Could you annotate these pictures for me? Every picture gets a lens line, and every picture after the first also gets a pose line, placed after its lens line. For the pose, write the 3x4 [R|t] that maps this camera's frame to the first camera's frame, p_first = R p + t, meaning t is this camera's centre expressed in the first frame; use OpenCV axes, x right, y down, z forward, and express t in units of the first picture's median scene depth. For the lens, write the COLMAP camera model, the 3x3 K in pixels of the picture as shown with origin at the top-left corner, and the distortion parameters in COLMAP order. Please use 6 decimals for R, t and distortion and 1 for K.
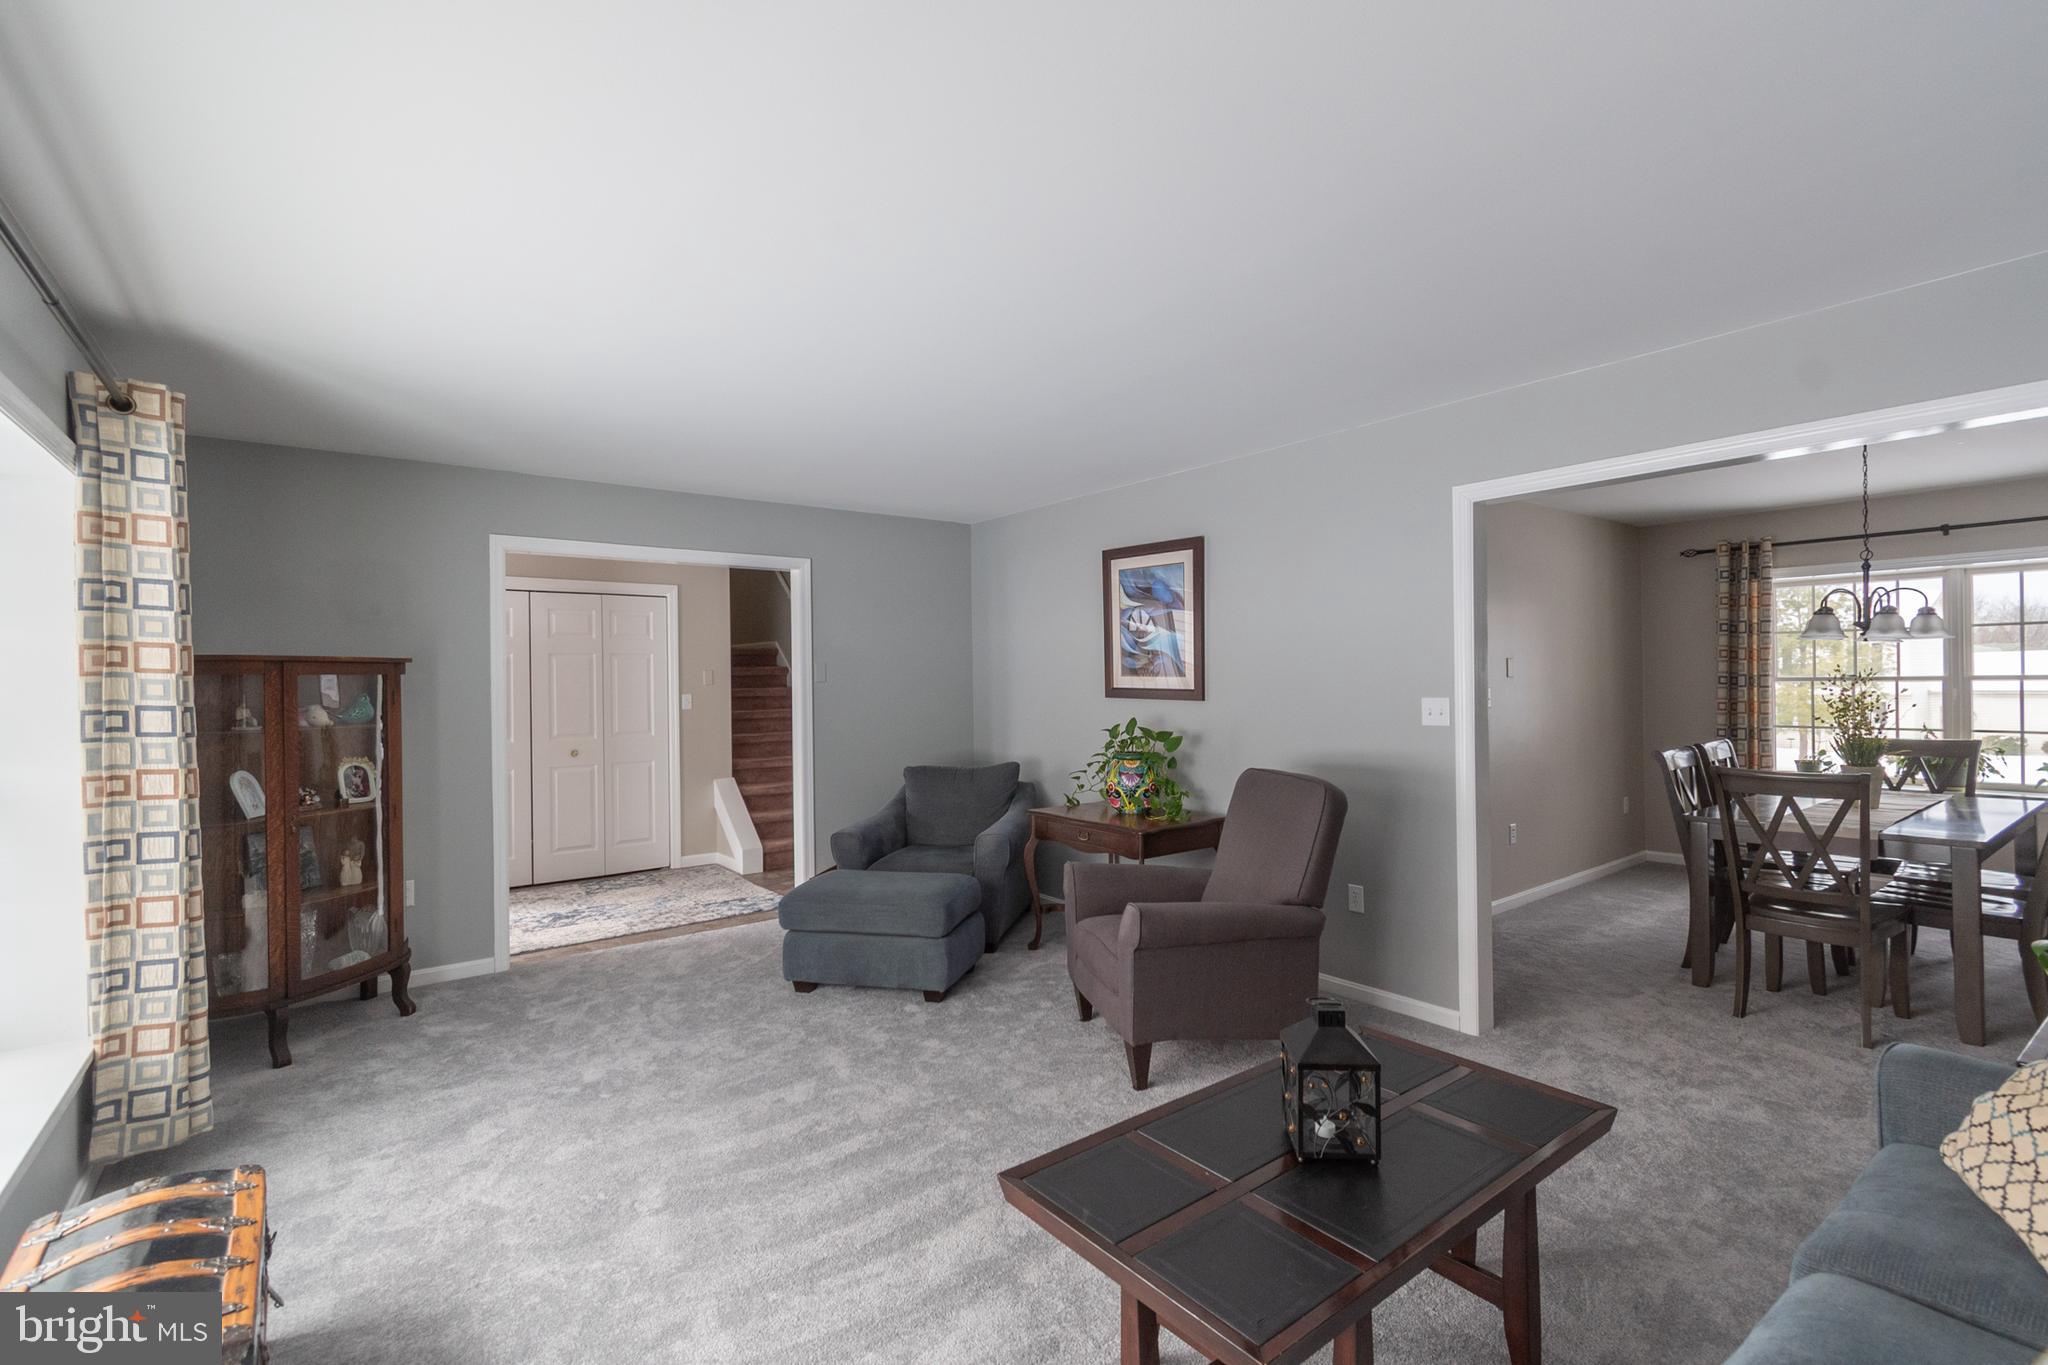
lens RADIAL K [[907.0, 0, 1016.3], [0, 907.0, 683.3], [0, 0, 1]] dist [-0.000381, -0.002192]
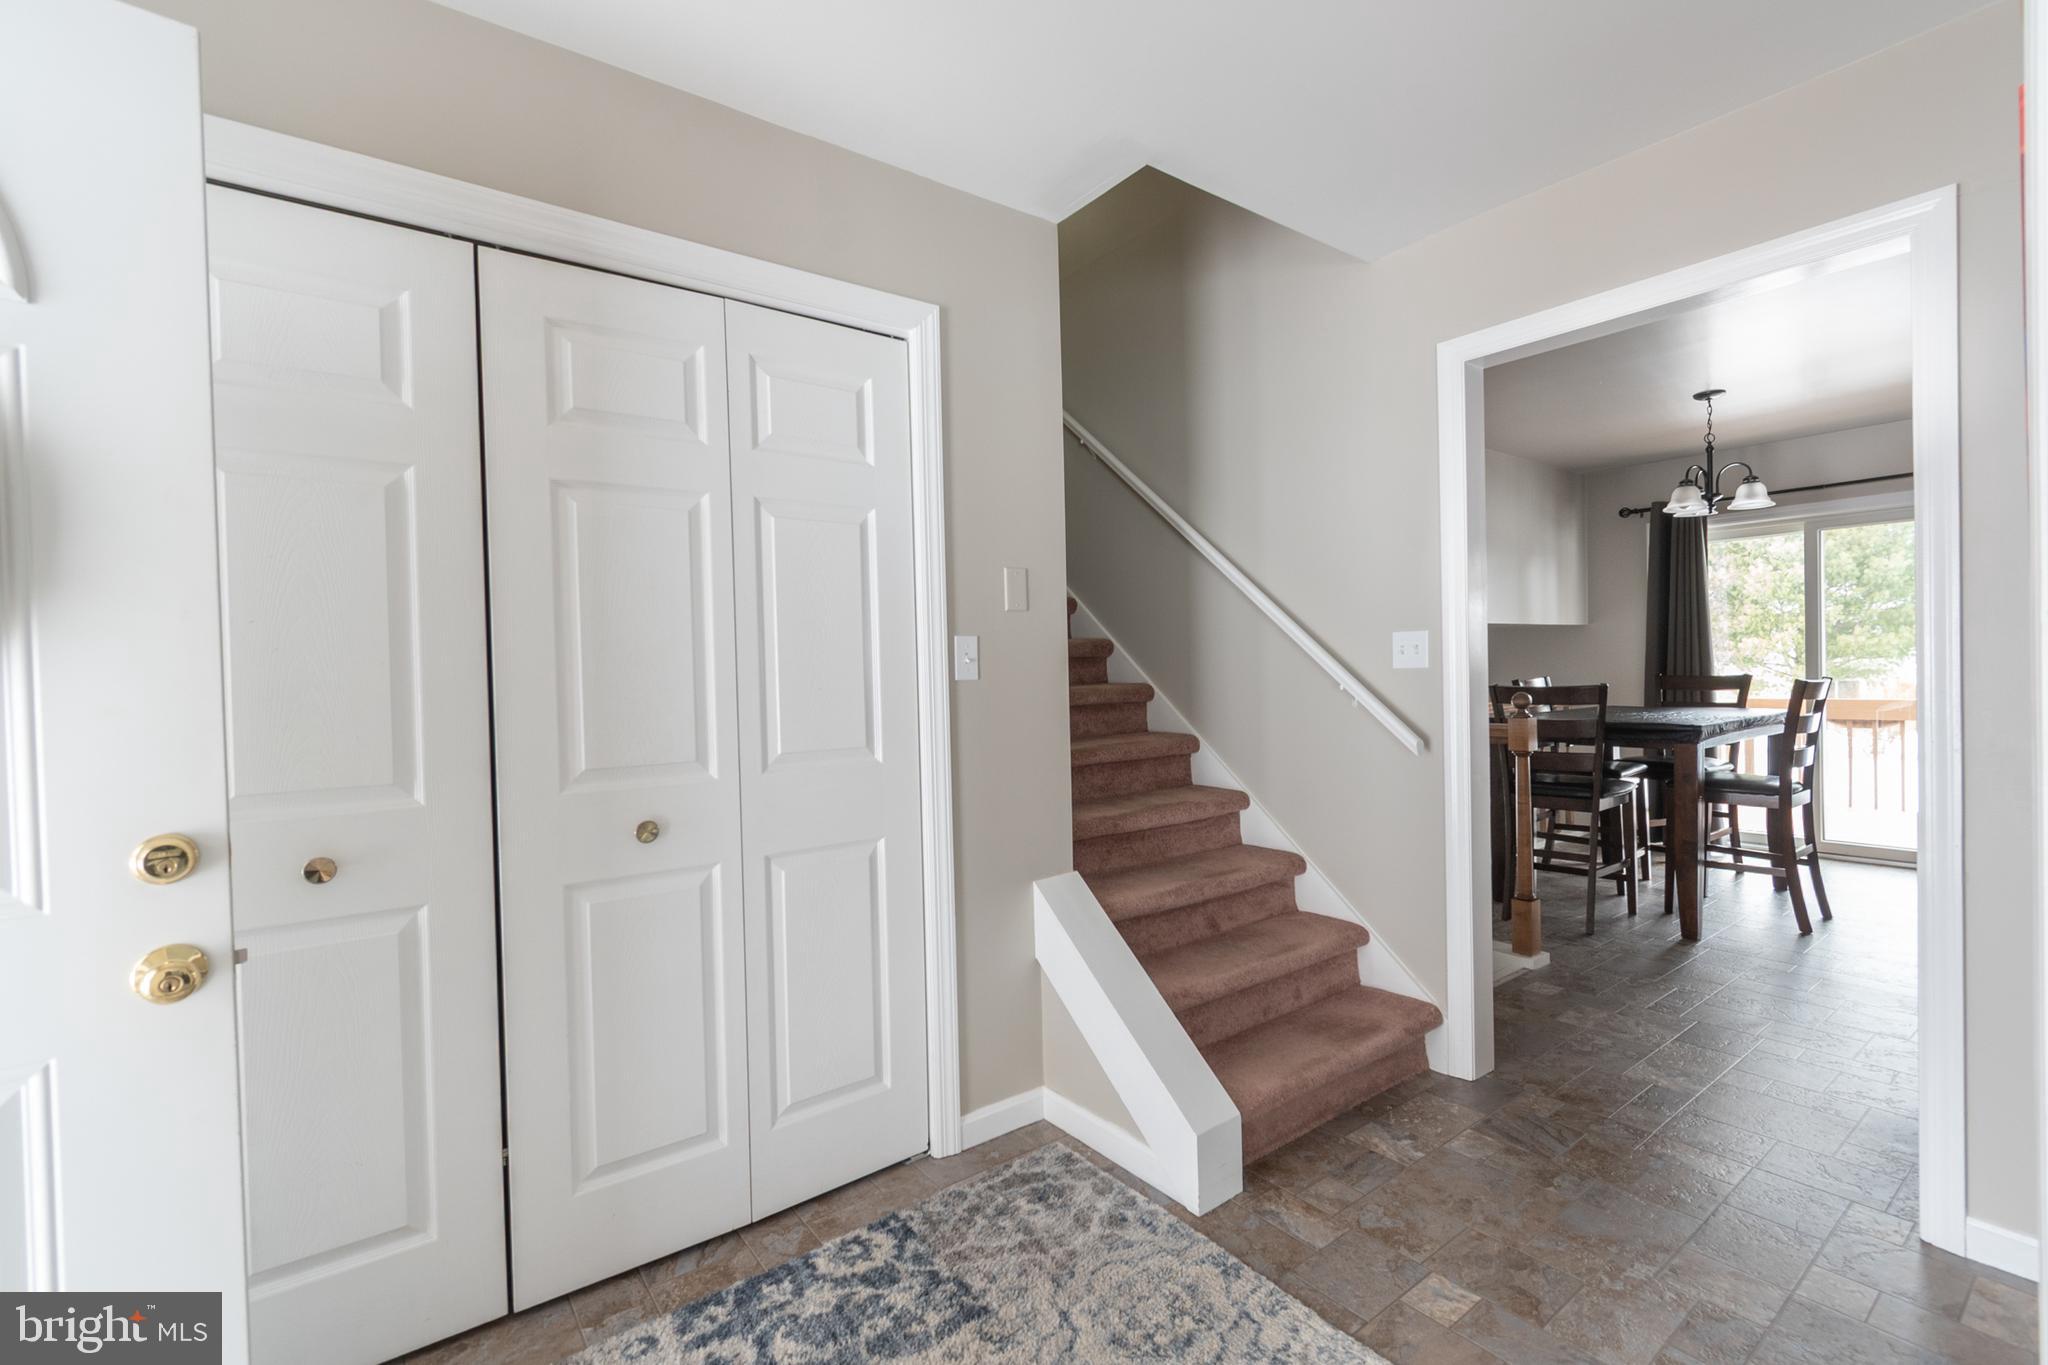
lens RADIAL K [[907.0, 0, 1027.6], [0, 907.0, 676.8], [0, 0, 1]] dist [-0.000381, -0.002192]
pose [[0.999871, -0.015965, -0.001770, -0.341224], [0.015977, 0.999851, 0.006557, 0.026006], [0.001665, -0.006585, 0.999977, 0.665195]]
